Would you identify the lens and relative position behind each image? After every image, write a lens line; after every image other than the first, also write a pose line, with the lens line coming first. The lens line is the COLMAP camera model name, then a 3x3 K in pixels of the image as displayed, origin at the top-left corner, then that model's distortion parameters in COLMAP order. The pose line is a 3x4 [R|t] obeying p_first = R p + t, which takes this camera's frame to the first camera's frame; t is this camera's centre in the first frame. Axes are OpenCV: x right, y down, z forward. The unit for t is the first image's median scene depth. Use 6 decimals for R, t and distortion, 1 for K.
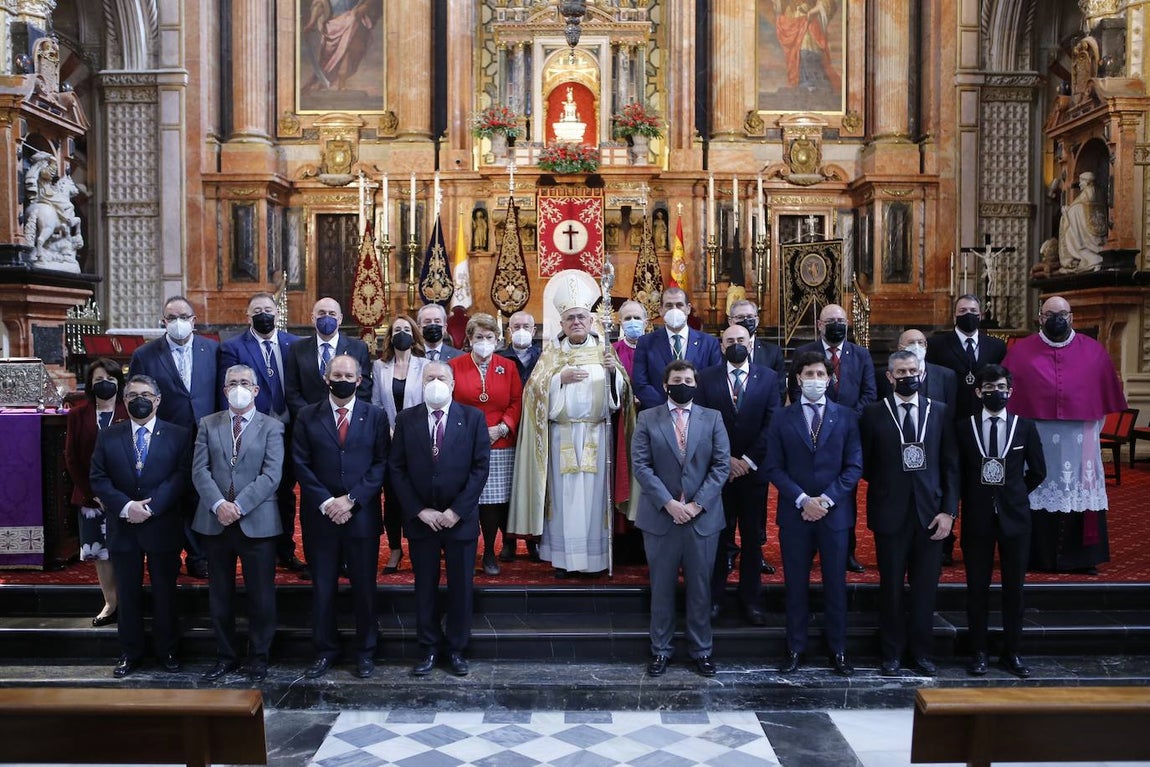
lens RADIAL K [[1116.9, 0, 569.7], [0, 1116.9, 393.5], [0, 0, 1]] dist [-0.073789, 0.092459]
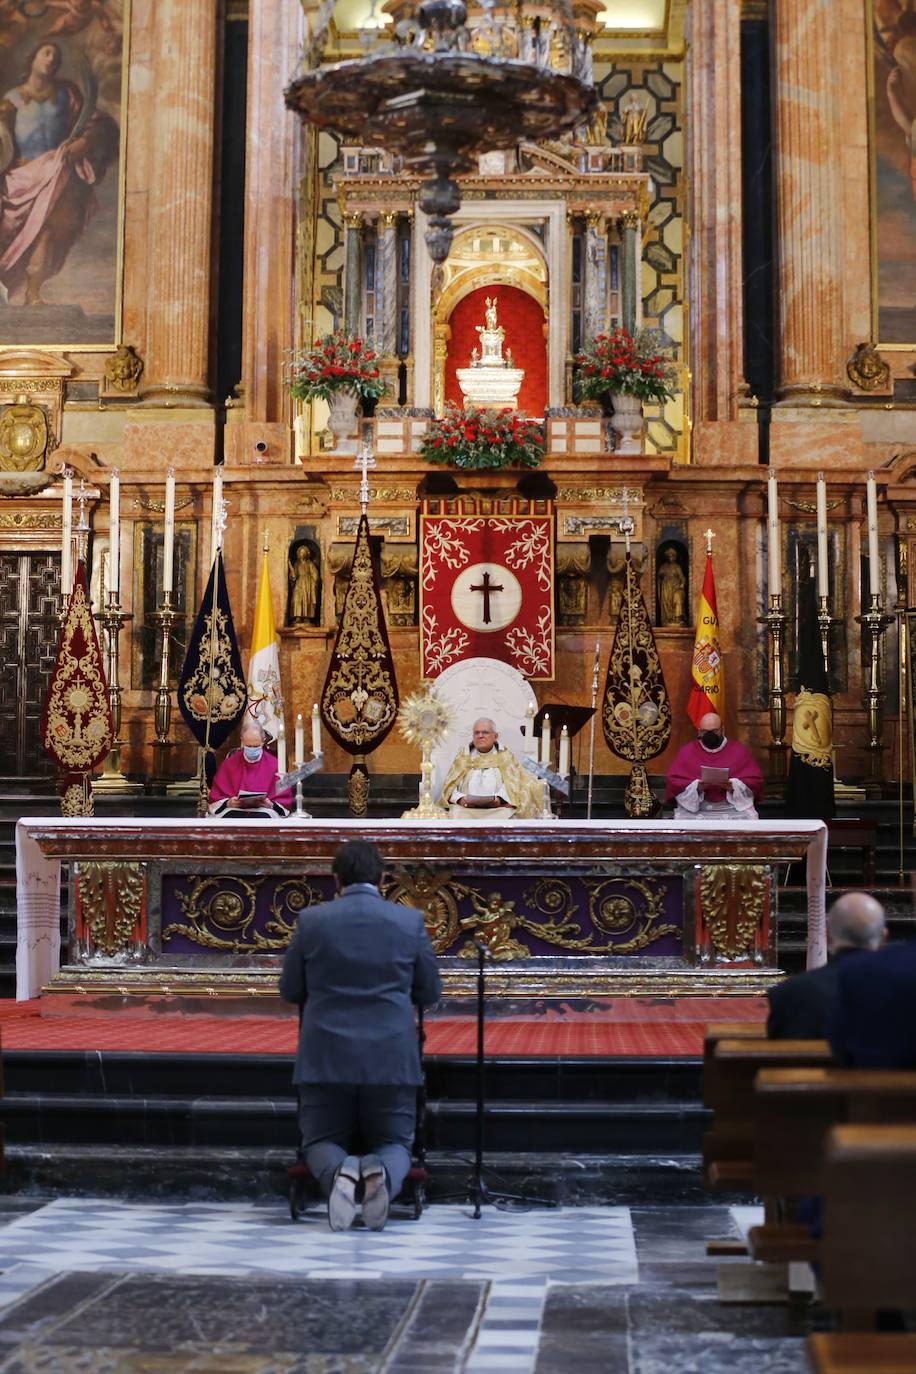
lens RADIAL K [[3035.0, 0, 458.0], [0, 3035.0, 687.0], [0, 0, 1]] dist [-0.327752, -0.152451]
pose [[0.999084, 0.002981, -0.042677, 0.045185], [-0.008216, 0.992370, -0.123020, 0.063084], [0.041984, 0.123258, 0.991486, -0.319811]]
